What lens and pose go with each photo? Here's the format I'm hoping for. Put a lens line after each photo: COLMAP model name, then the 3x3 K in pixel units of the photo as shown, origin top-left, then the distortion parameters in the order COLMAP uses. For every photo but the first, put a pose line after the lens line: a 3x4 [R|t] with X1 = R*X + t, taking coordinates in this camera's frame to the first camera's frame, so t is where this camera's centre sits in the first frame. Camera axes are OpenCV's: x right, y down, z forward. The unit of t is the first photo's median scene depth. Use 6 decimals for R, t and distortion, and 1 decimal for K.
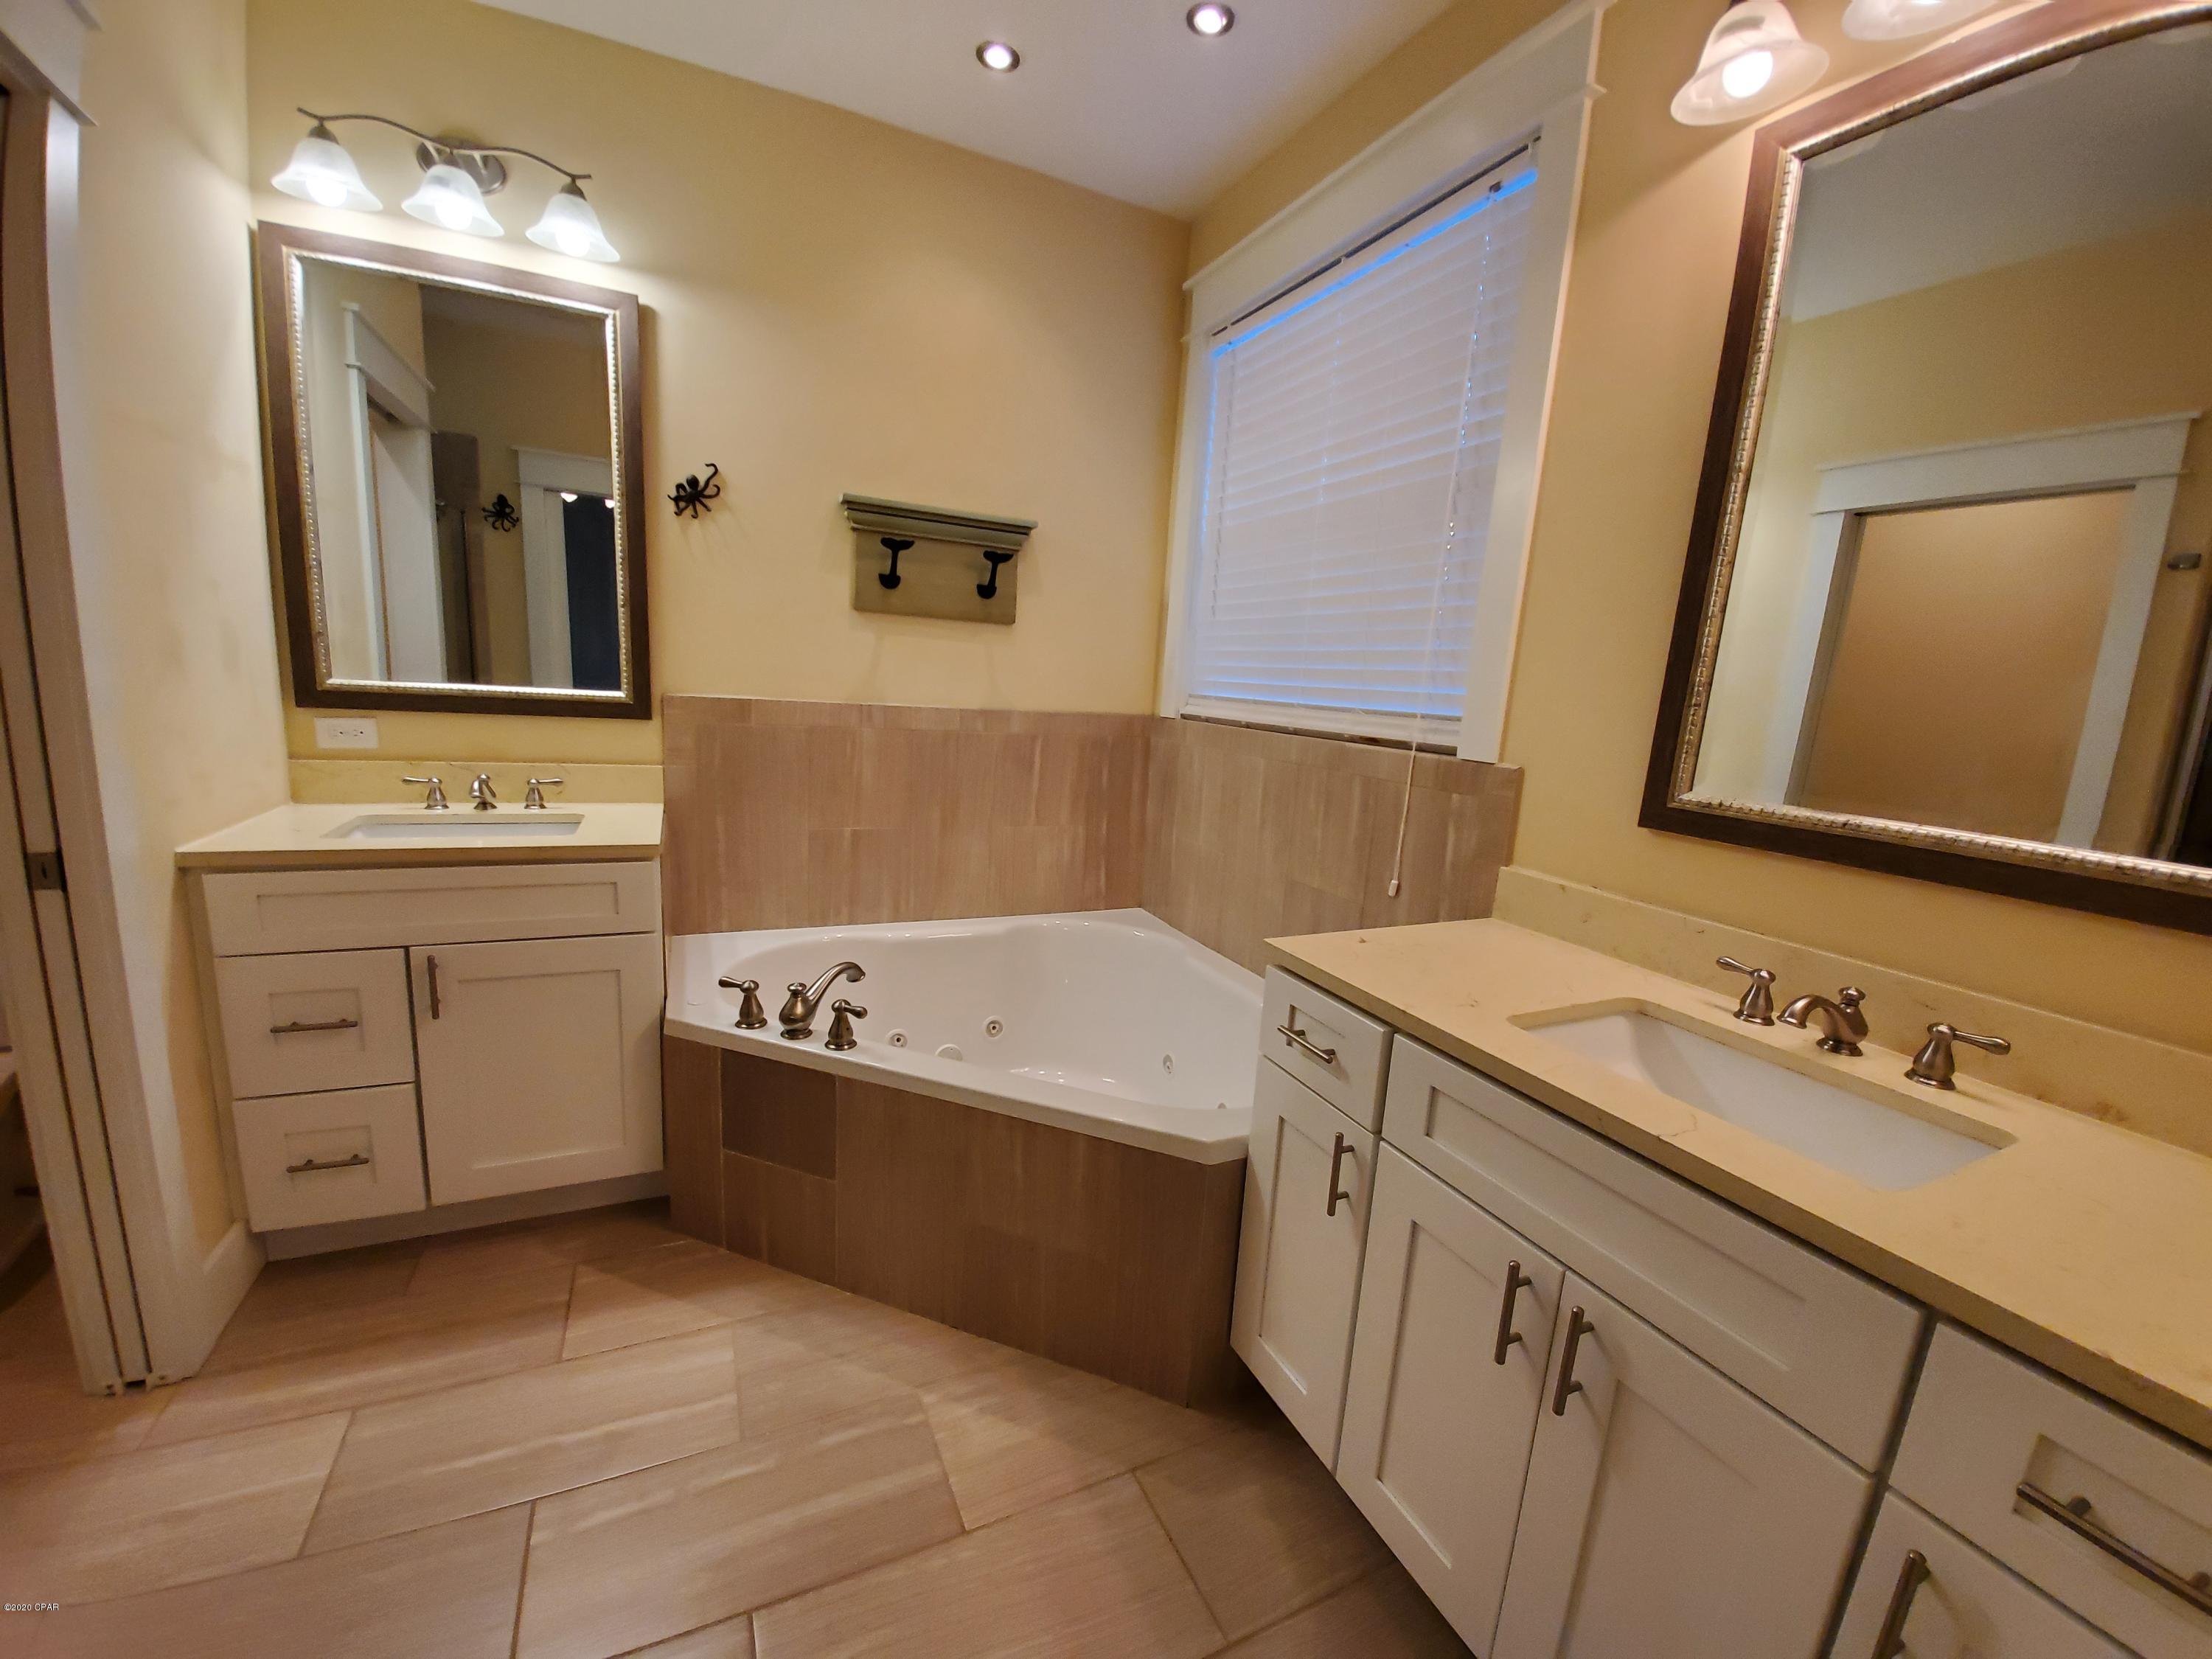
lens RADIAL K [[869.0, 0, 1108.6], [0, 869.0, 837.7], [0, 0, 1]] dist [0.002978, -0.011790]
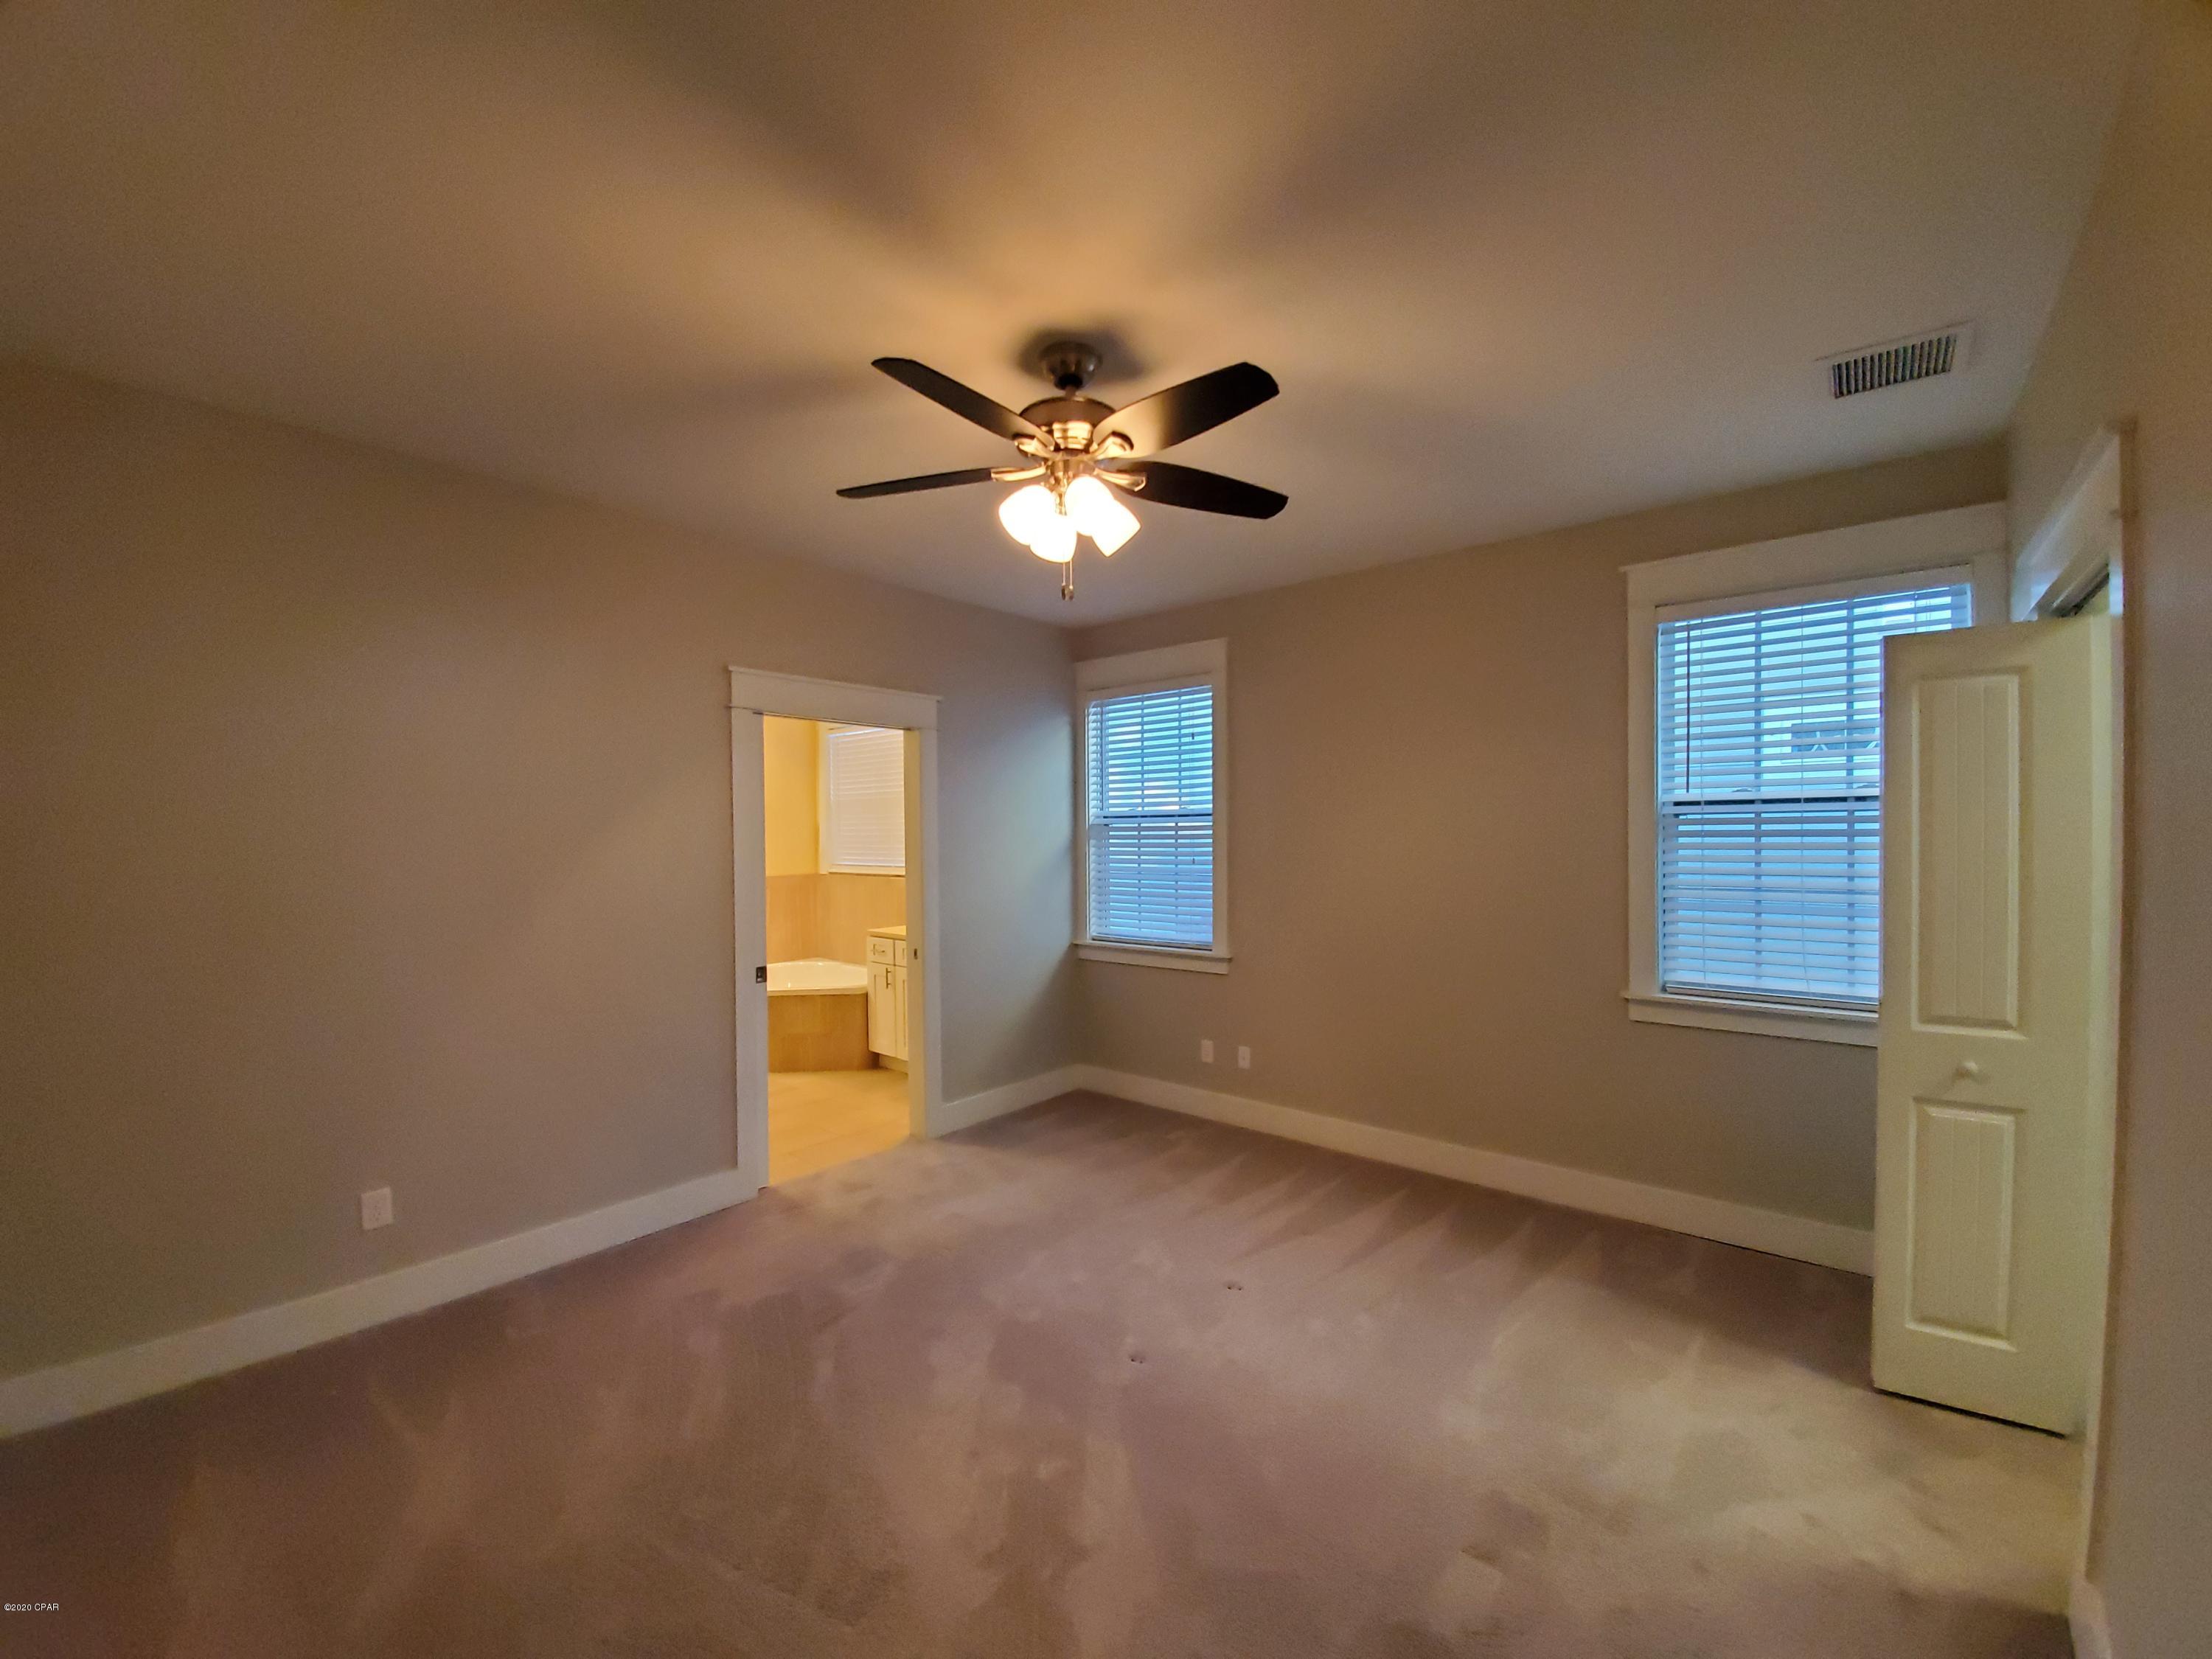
lens RADIAL K [[869.0, 0, 1110.3], [0, 869.0, 834.4], [0, 0, 1]] dist [0.002978, -0.011790]
pose [[0.905643, -0.074955, 0.417363, -0.295042], [0.141591, 0.981216, -0.131022, 0.257847], [-0.399702, 0.177754, 0.899245, -2.123934]]
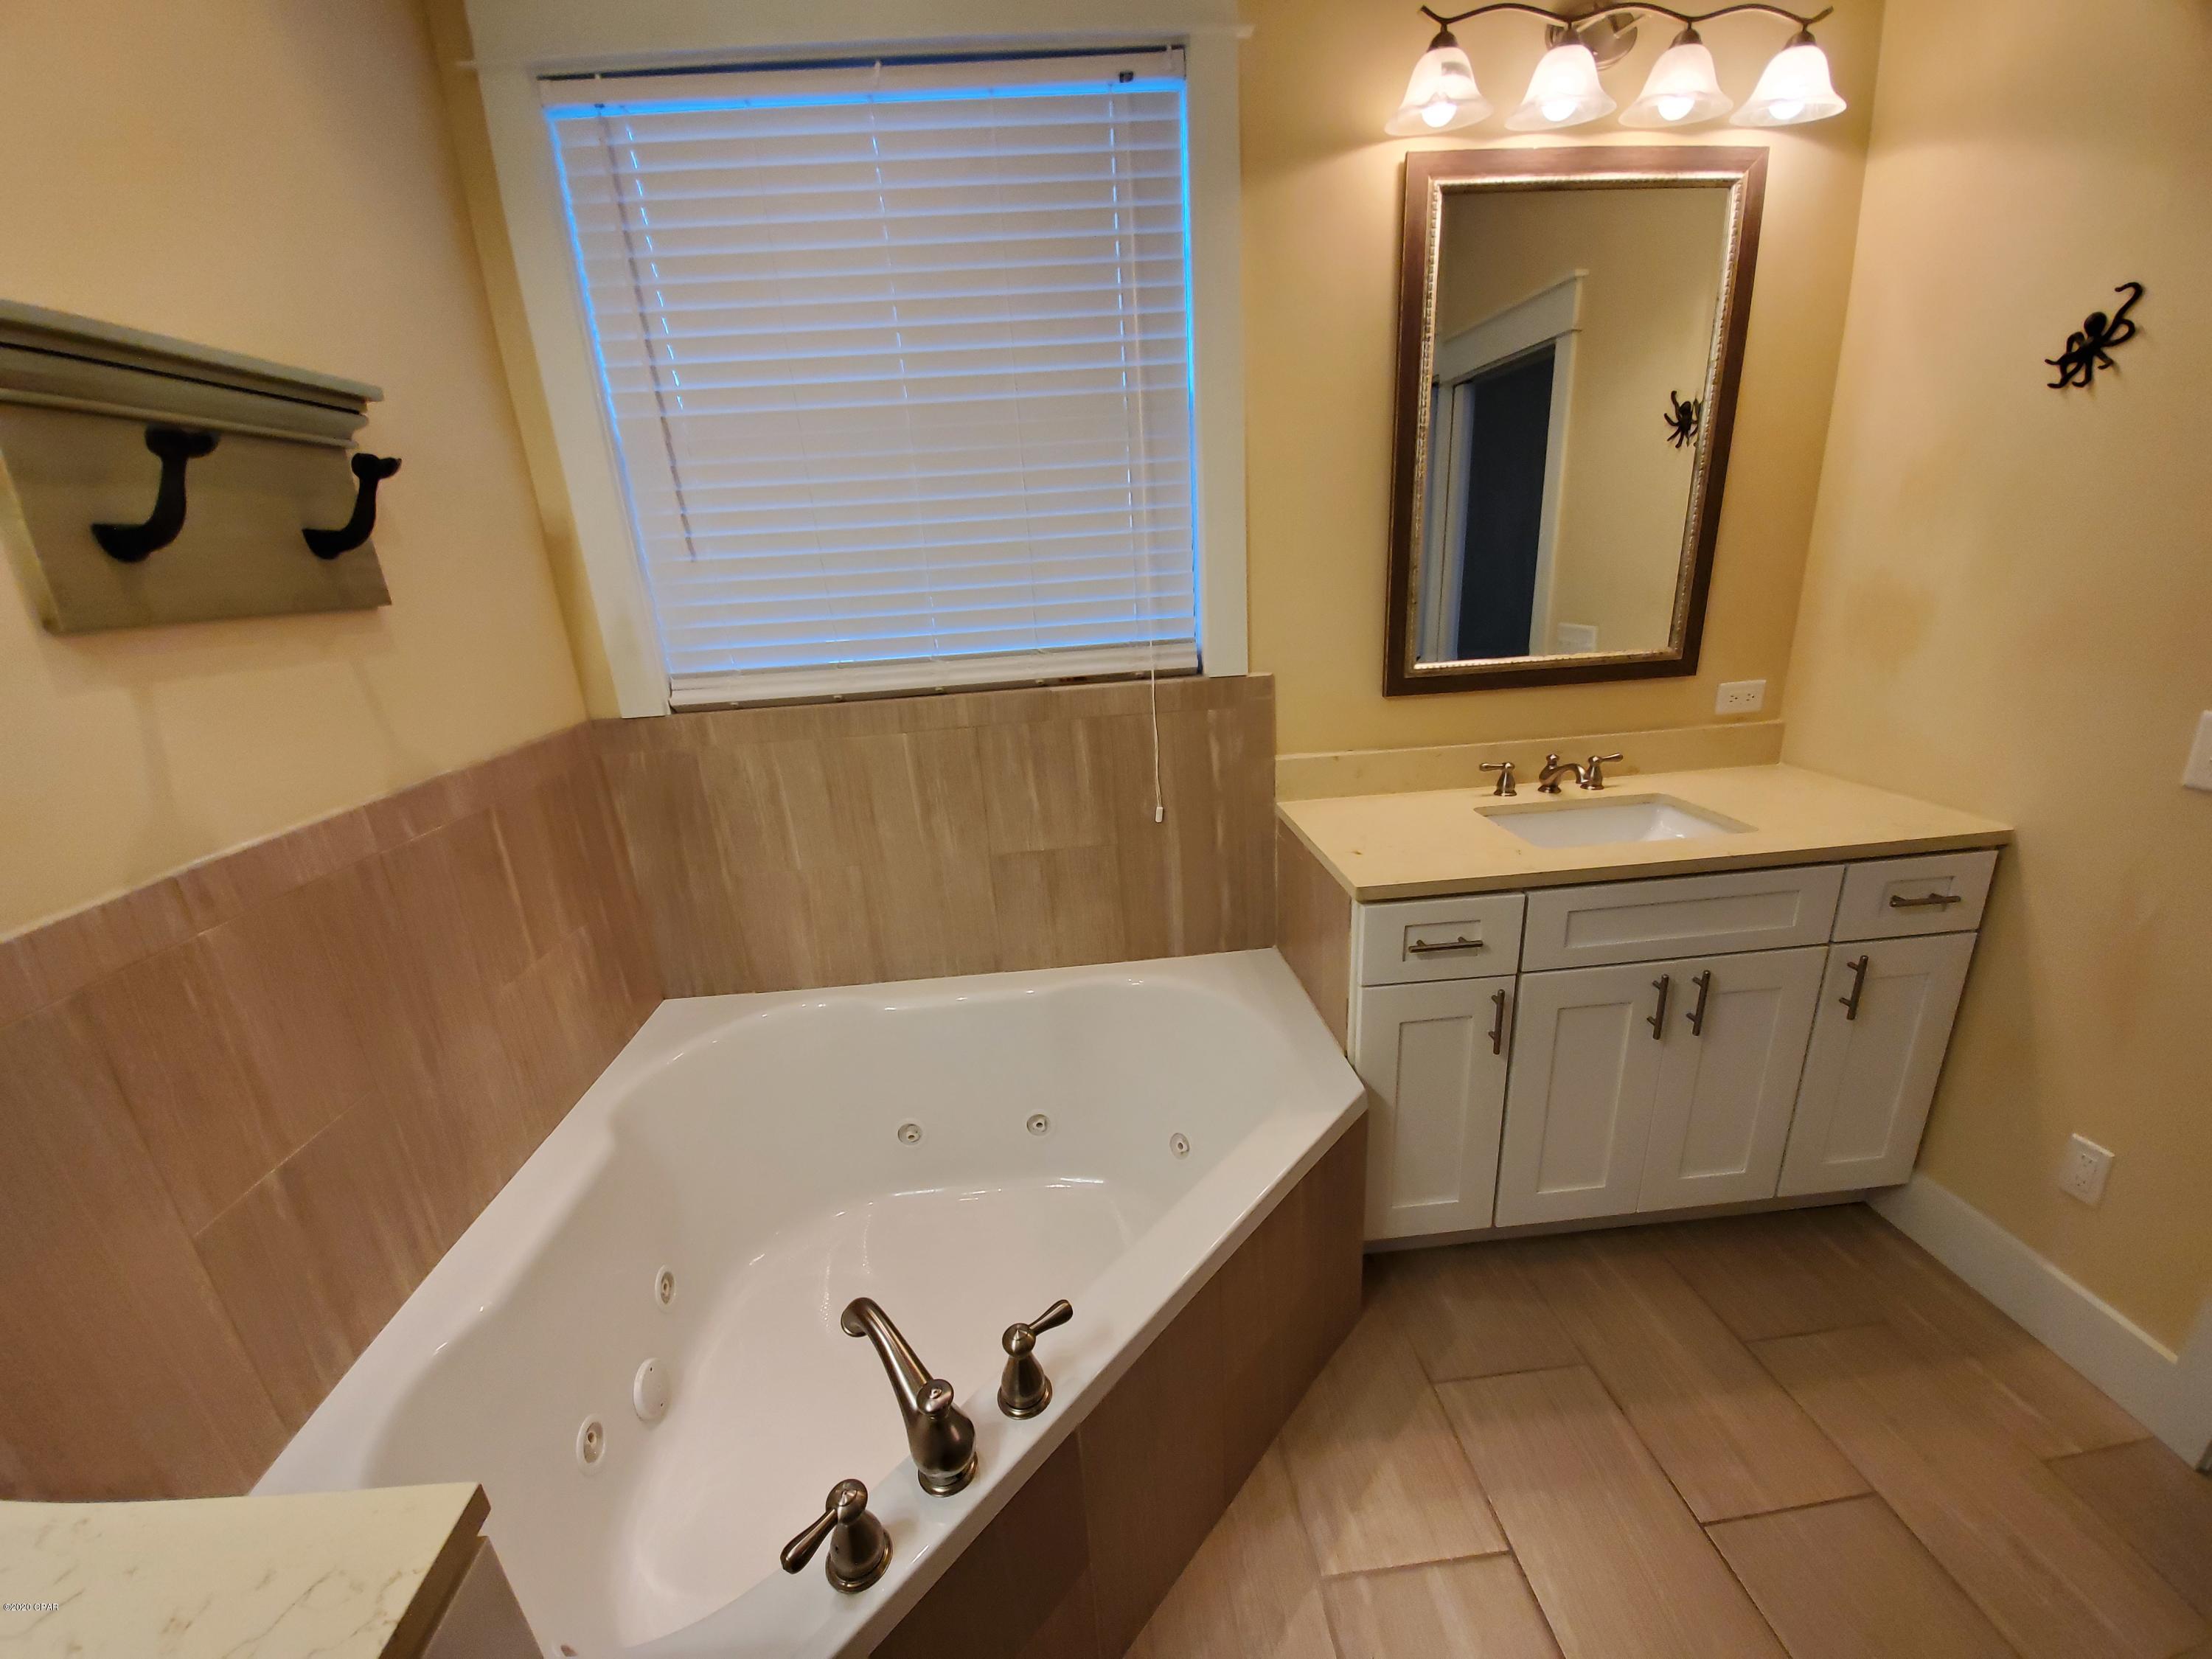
lens RADIAL K [[869.0, 0, 1106.4], [0, 869.0, 841.8], [0, 0, 1]] dist [0.002978, -0.011790]
pose [[0.361694, -0.368912, 0.856202, -0.561724], [0.250192, 0.923100, 0.292045, -0.217687], [-0.898099, 0.108584, 0.426179, 0.588107]]
